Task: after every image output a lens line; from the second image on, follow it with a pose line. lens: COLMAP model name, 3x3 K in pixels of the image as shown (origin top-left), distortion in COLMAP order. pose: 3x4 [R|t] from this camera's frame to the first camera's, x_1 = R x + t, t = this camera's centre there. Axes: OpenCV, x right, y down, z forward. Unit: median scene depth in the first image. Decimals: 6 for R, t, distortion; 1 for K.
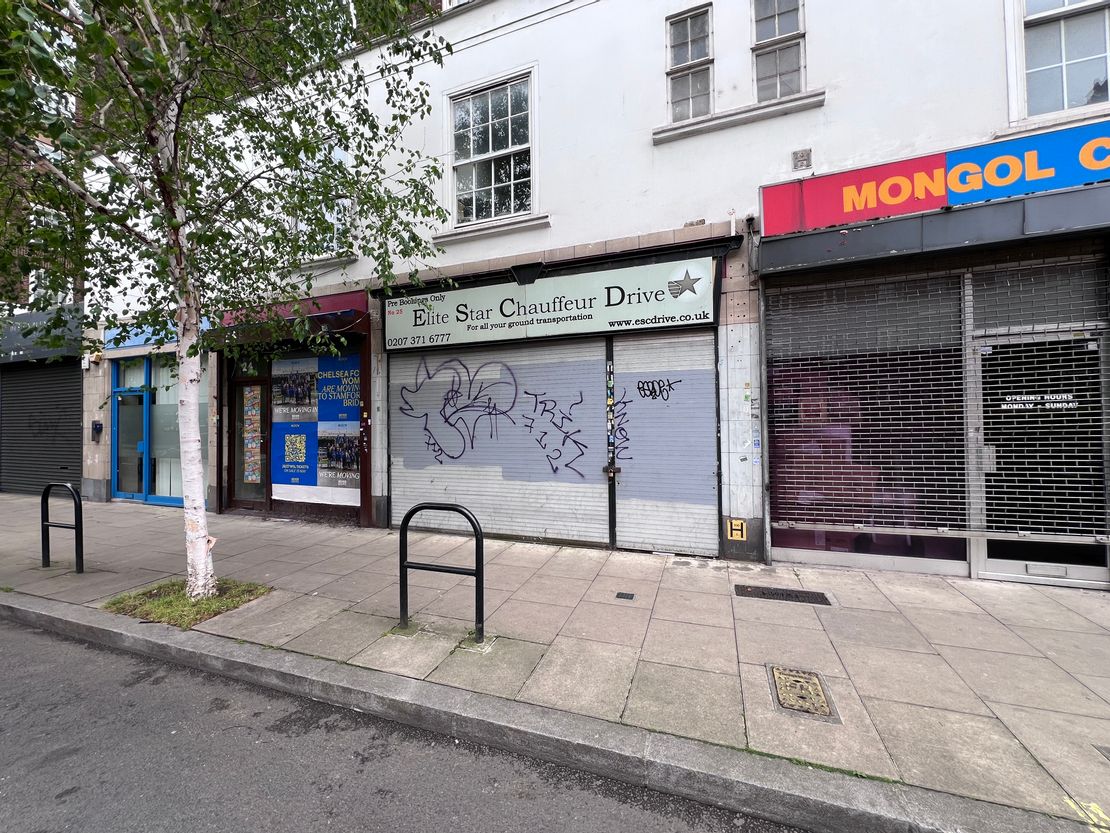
lens RADIAL K [[441.8, 0, 551.6], [0, 441.8, 412.4], [0, 0, 1]] dist [-0.001435, 0.000315]
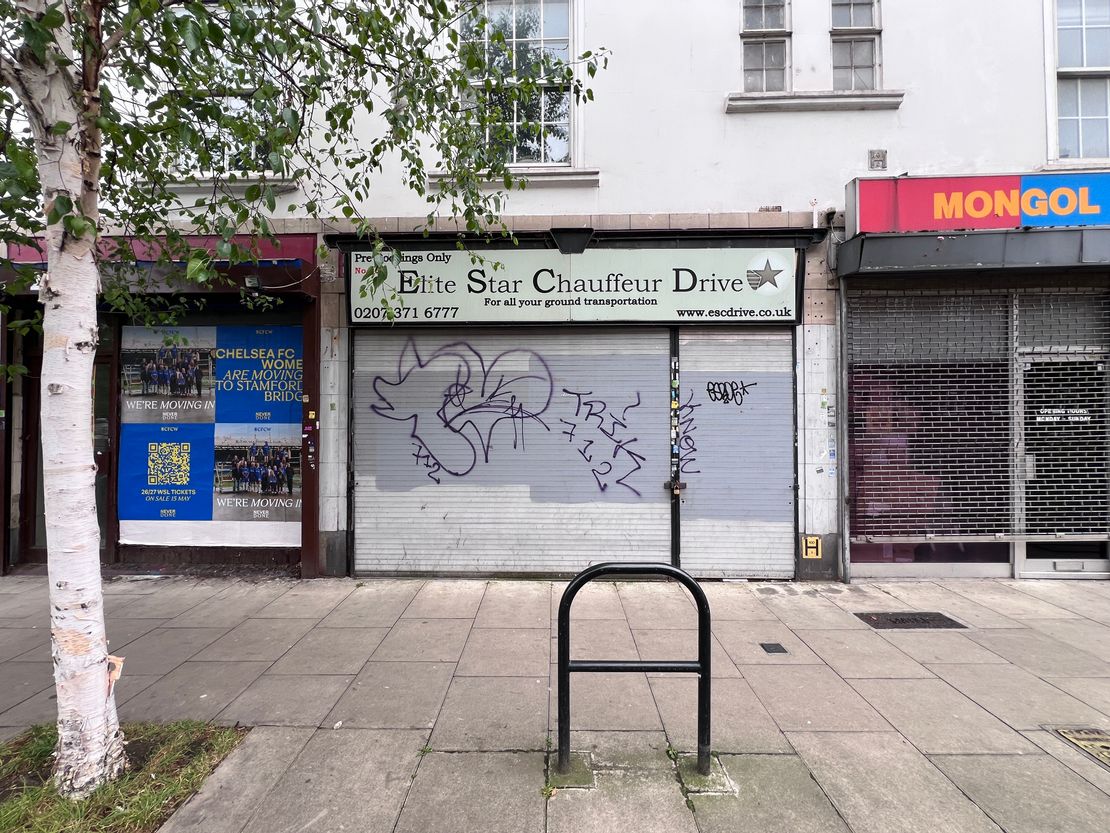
lens RADIAL K [[441.8, 0, 550.4], [0, 441.8, 412.9], [0, 0, 1]] dist [-0.001435, 0.000315]
pose [[0.944290, 0.017072, 0.328672, -0.373756], [-0.017861, 0.999840, -0.000618, -0.004627], [-0.328630, -0.005287, 0.944444, 0.285838]]
